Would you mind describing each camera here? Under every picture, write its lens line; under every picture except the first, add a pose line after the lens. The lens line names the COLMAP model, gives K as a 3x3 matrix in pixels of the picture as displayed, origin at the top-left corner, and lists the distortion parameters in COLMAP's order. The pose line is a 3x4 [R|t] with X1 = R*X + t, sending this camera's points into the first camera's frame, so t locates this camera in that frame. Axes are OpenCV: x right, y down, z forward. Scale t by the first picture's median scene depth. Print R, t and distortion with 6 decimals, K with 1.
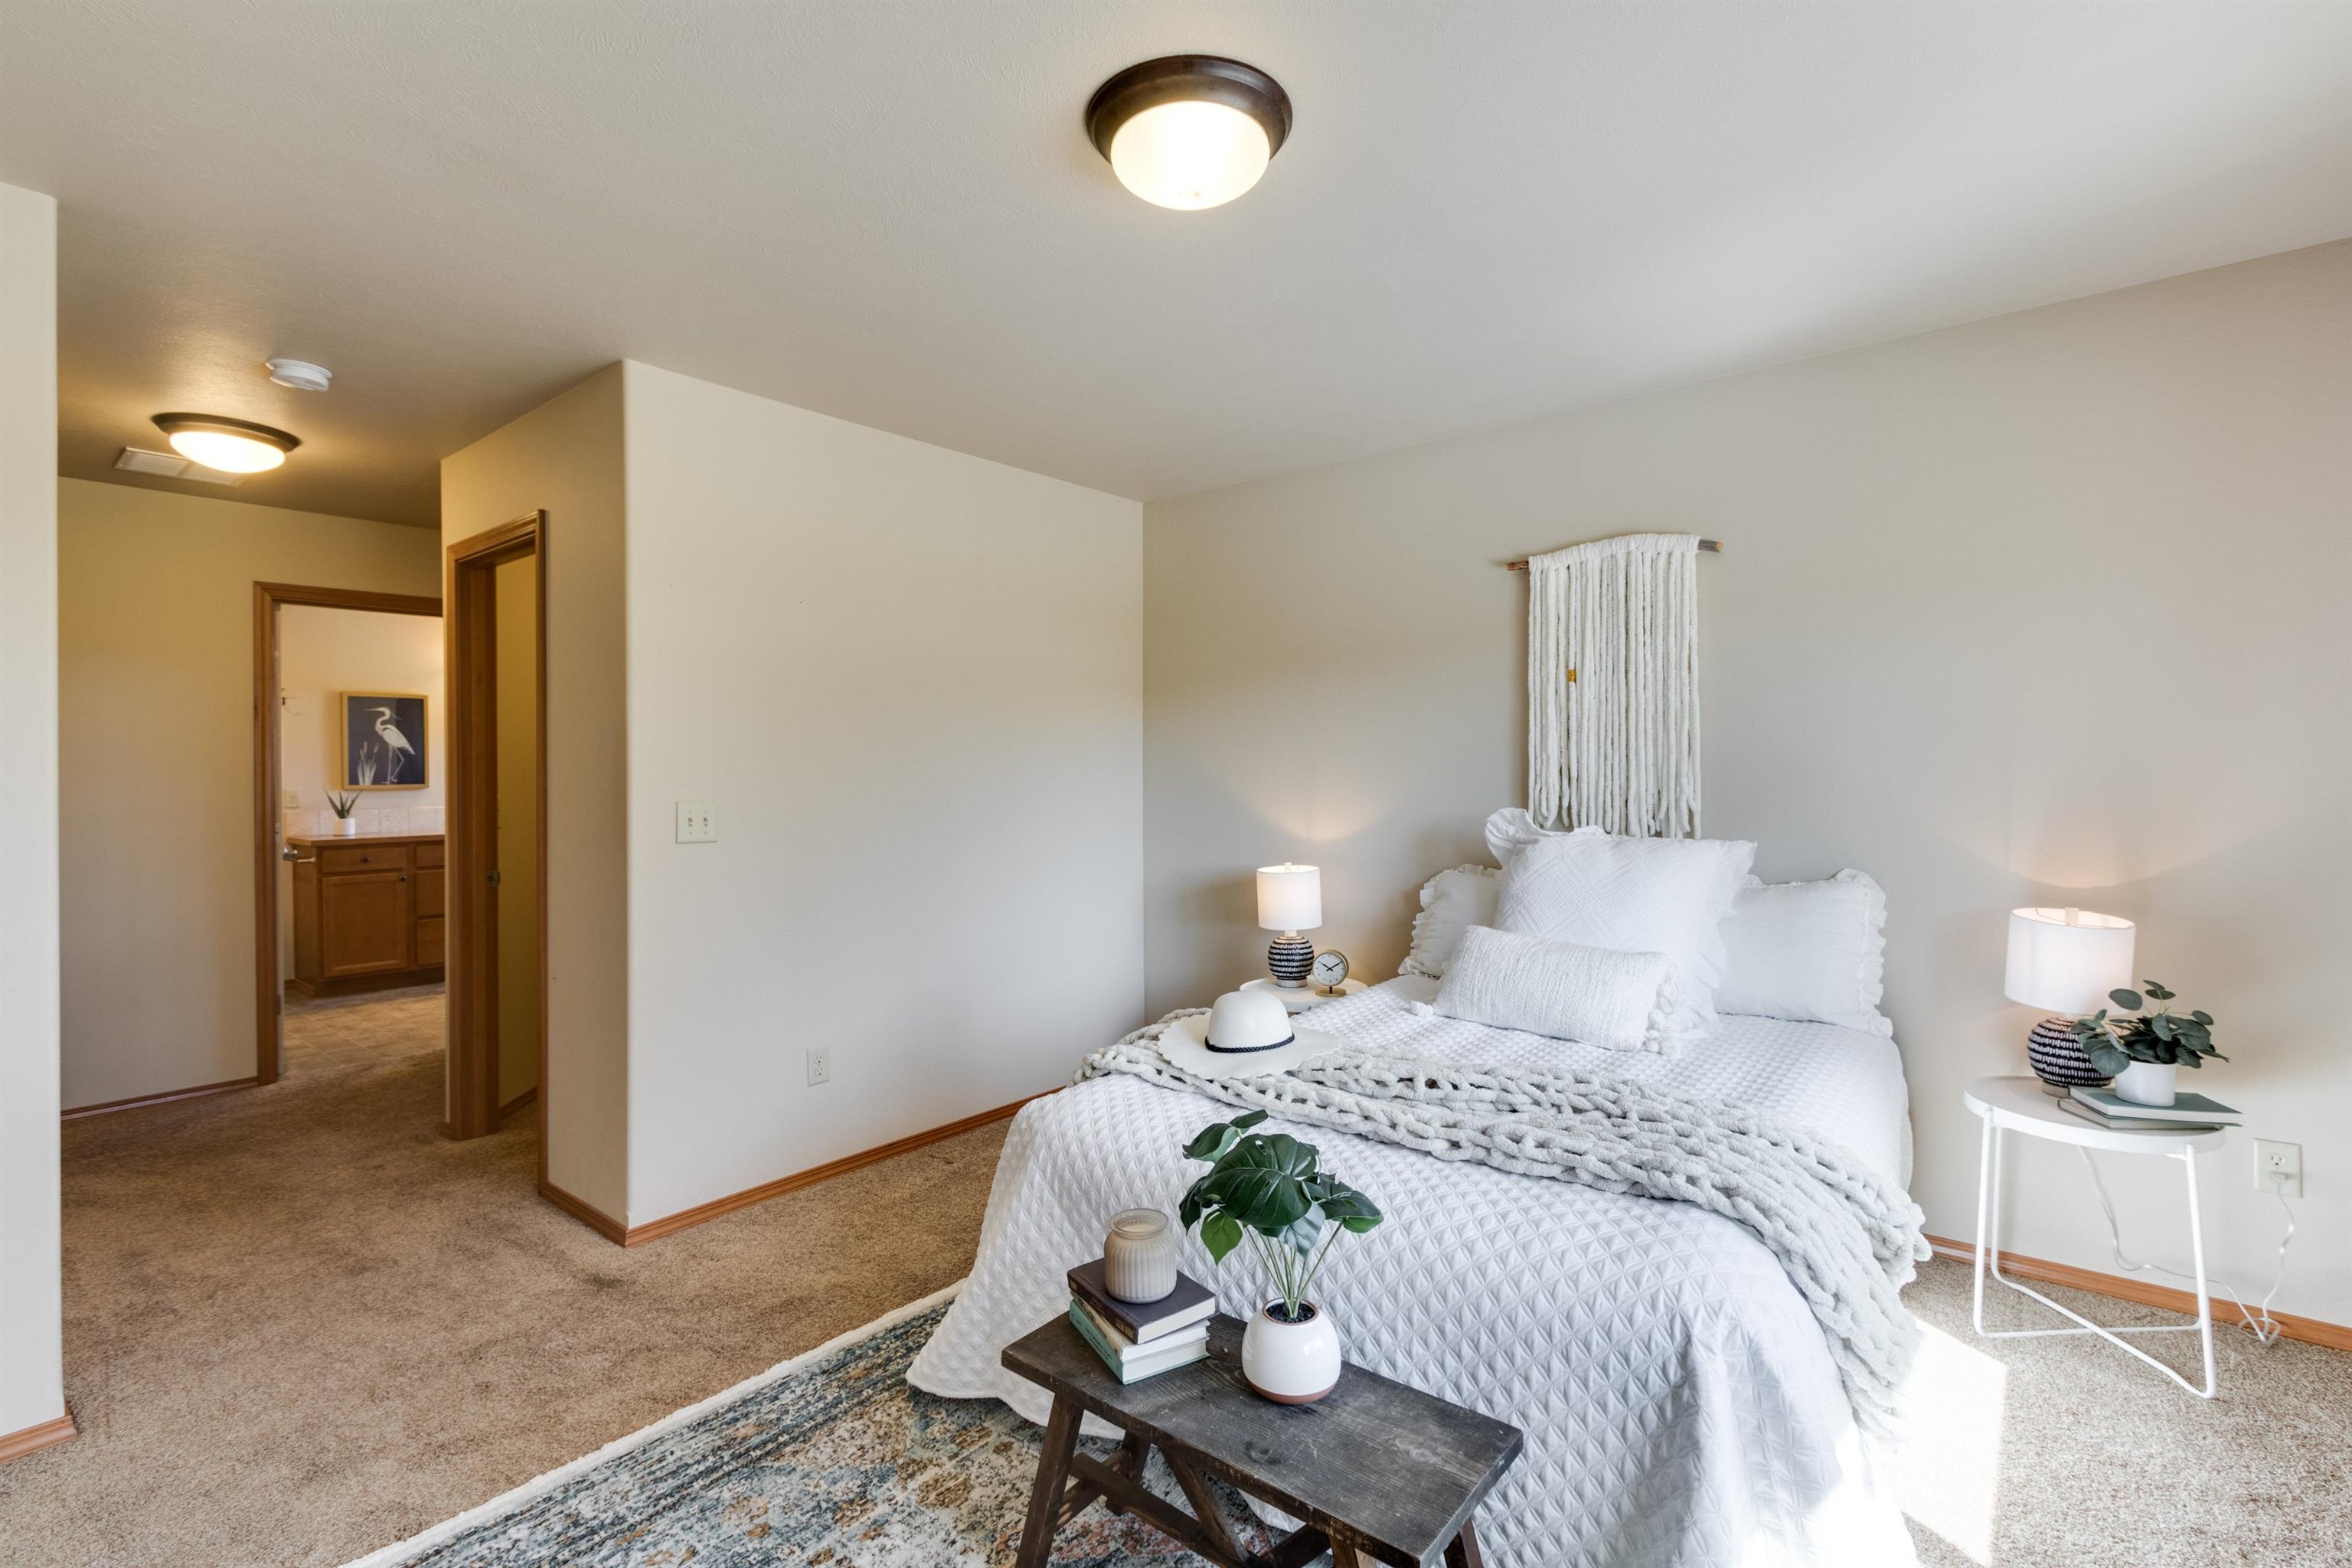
lens RADIAL K [[1114.3, 0, 1179.2], [0, 1114.3, 776.1], [0, 0, 1]] dist [-0.000312, -0.001139]
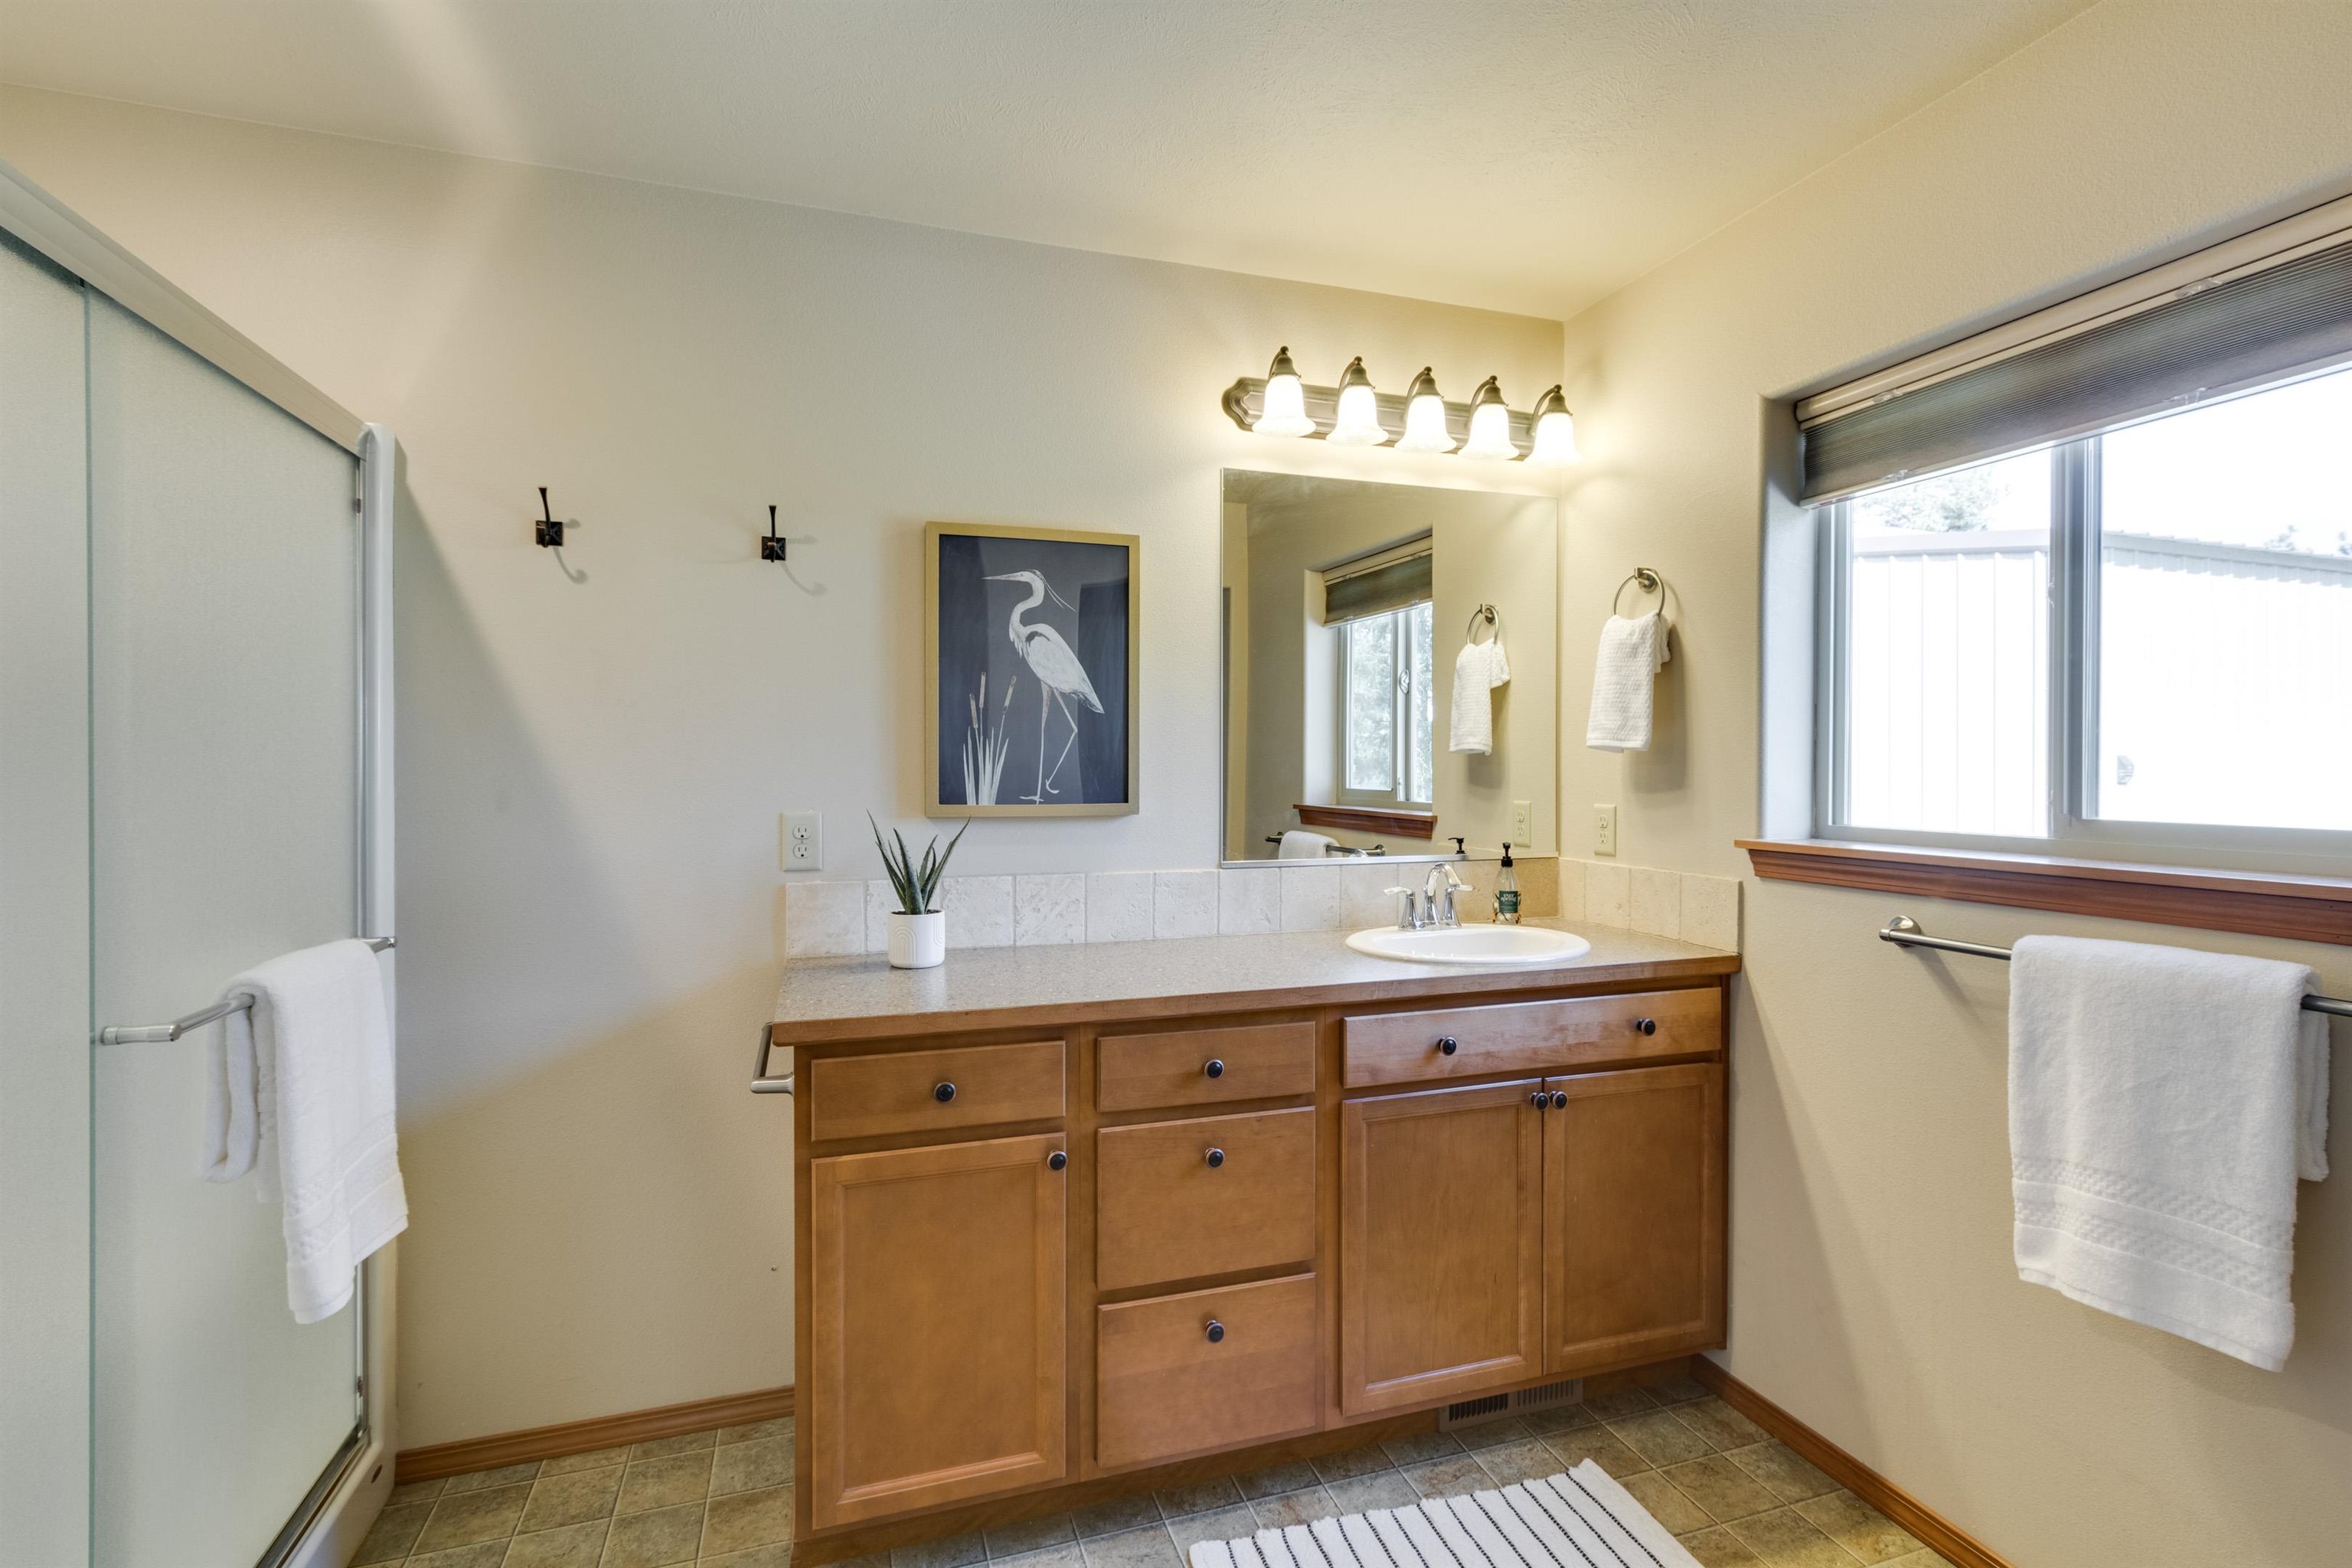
lens RADIAL K [[1114.3, 0, 1179.2], [0, 1114.3, 776.1], [0, 0, 1]] dist [-0.000312, -0.001139]
pose [[0.850304, 0.008204, -0.526227, -0.530931], [-0.009594, 0.999954, 0.000087, -0.000893], [0.526204, 0.004974, 0.850344, 0.785767]]
